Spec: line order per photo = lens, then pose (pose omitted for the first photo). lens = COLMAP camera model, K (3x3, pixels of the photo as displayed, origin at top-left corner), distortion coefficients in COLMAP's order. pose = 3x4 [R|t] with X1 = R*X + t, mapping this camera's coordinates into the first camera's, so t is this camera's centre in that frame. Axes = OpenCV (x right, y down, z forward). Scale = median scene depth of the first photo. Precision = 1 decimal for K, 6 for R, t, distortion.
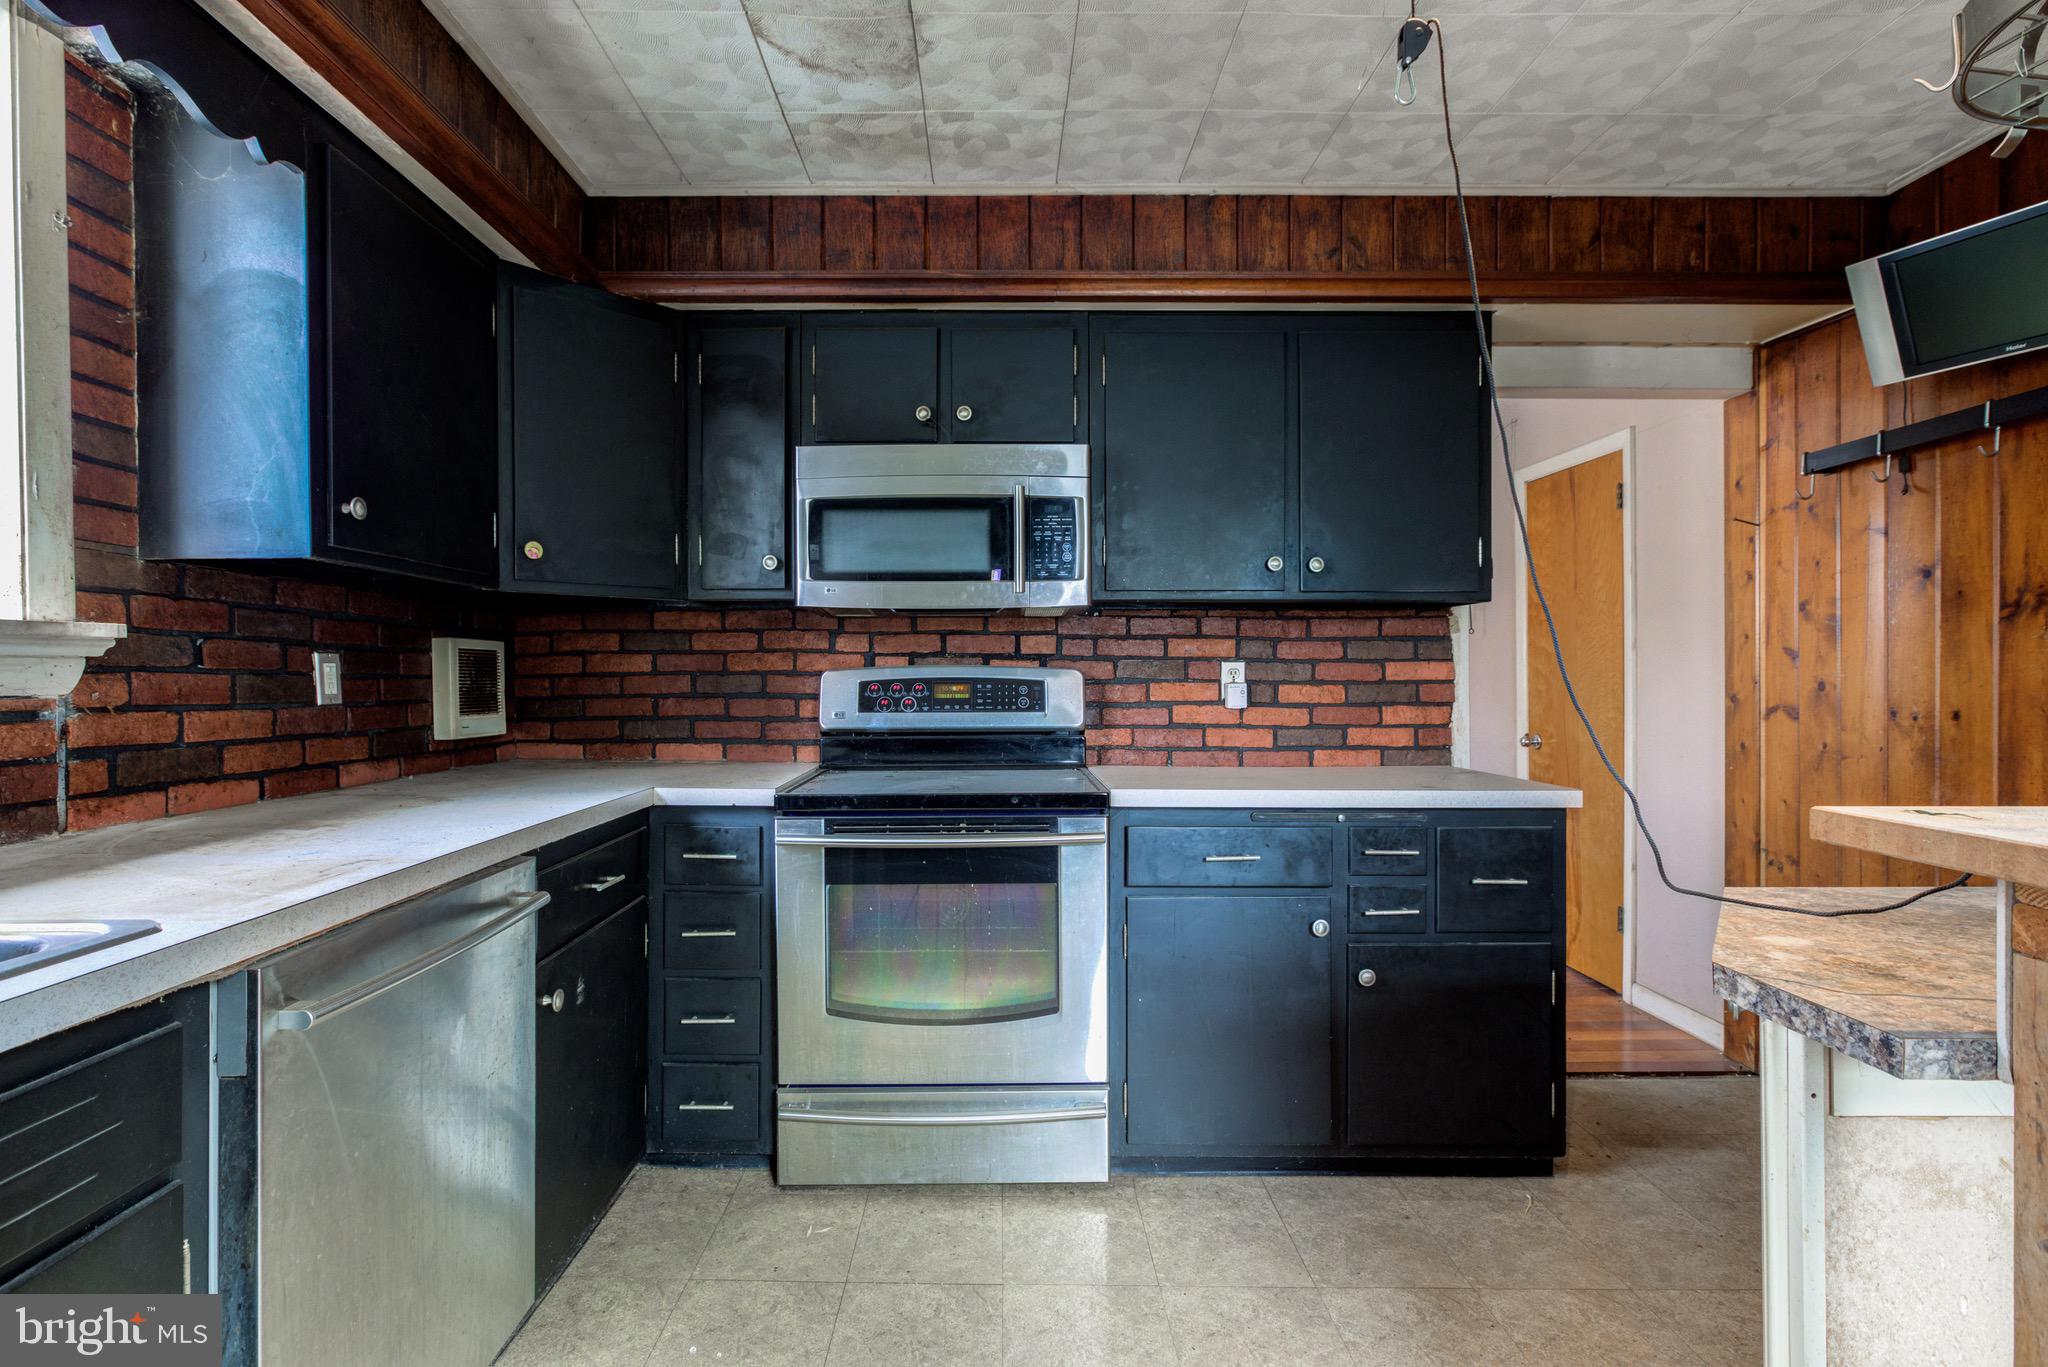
lens RADIAL K [[965.6, 0, 1024.0], [0, 965.6, 683.5], [0, 0, 1]] dist [-0.000251, 0.000749]
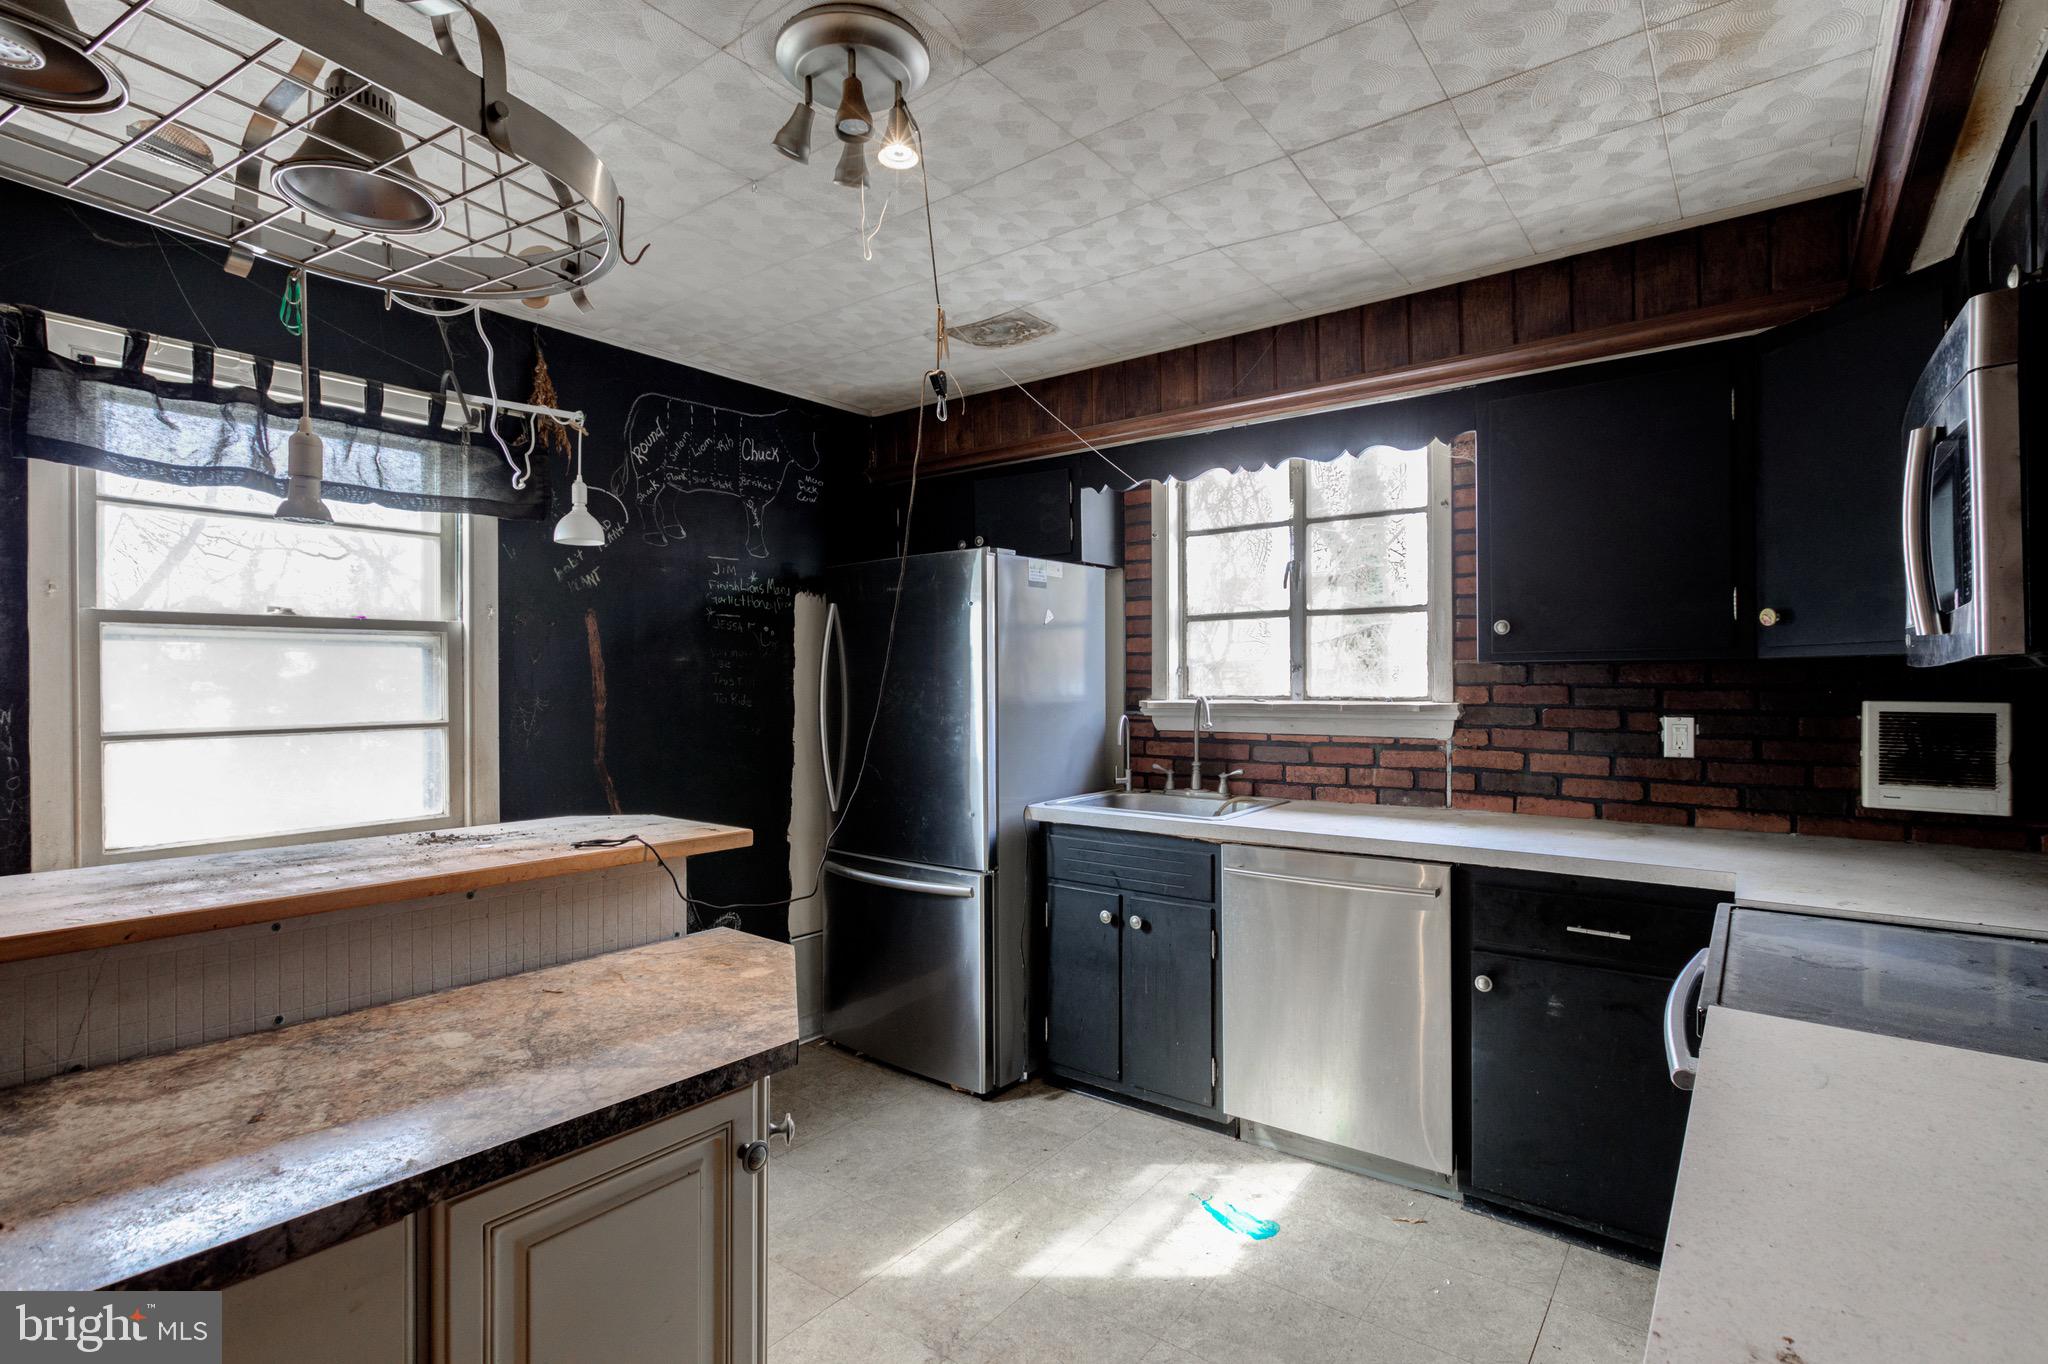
lens RADIAL K [[1006.2, 0, 1003.8], [0, 1006.2, 684.0], [0, 0, 1]] dist [-0.014472, 0.011775]
pose [[-0.630372, 0.005931, -0.776270, 0.609321], [-0.002465, 0.999950, 0.009641, -0.060706], [0.776289, 0.007991, -0.630327, 0.810727]]
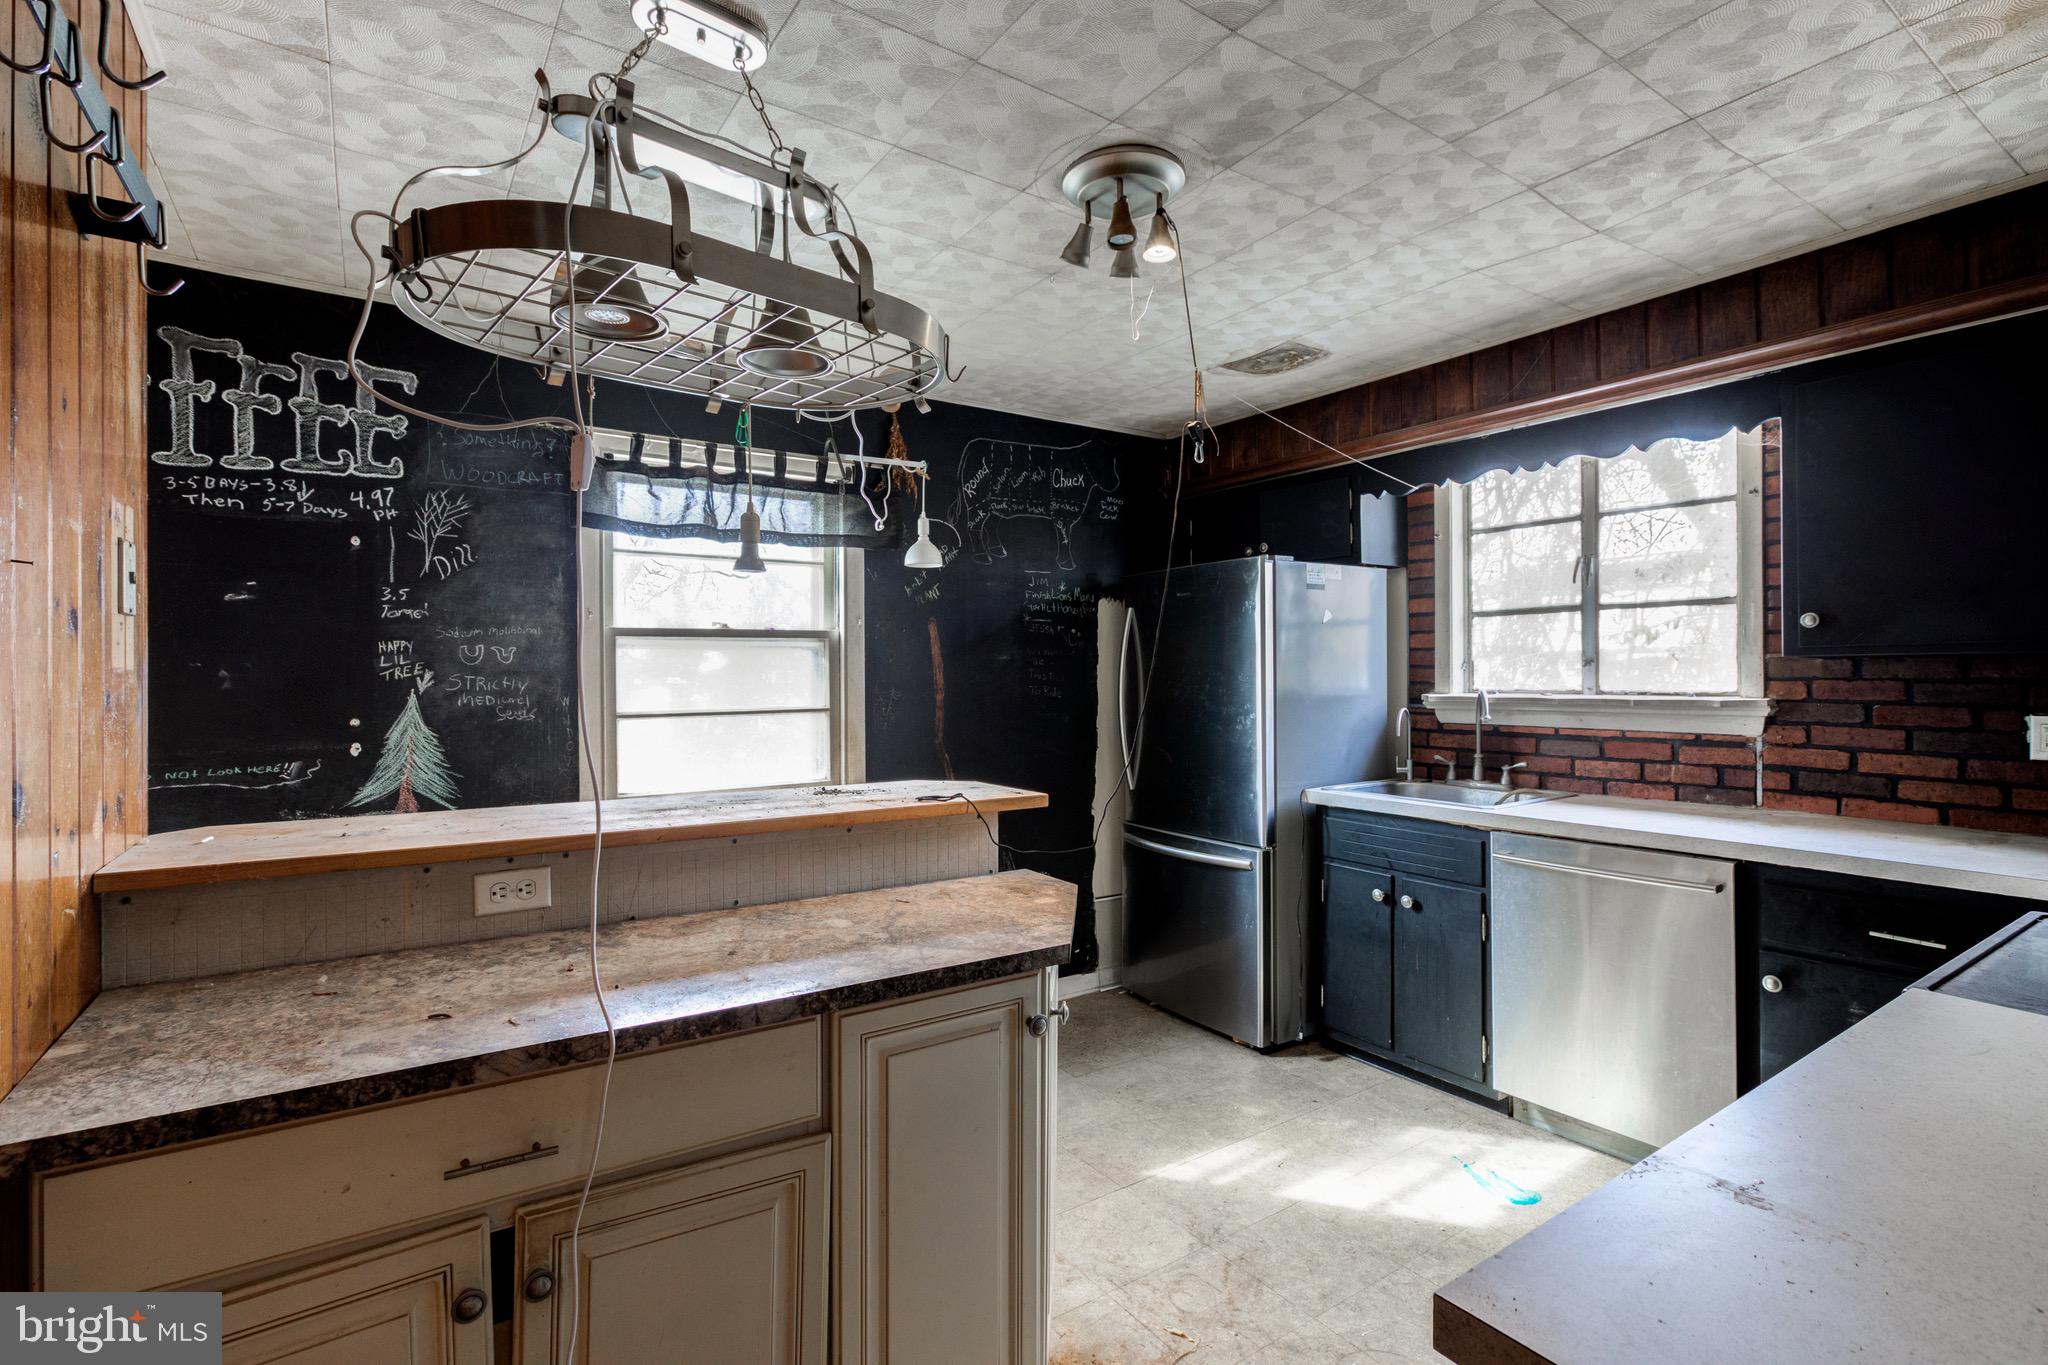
lens RADIAL K [[954.2, 0, 1024.0], [0, 954.2, 682.5], [0, 0, 1]] dist [-0.001018, 0.001176]
pose [[-0.830778, 0.009238, -0.556528, 0.651256], [0.000462, 0.999873, 0.015908, -0.063638], [0.556604, 0.012958, -0.830677, 0.896593]]
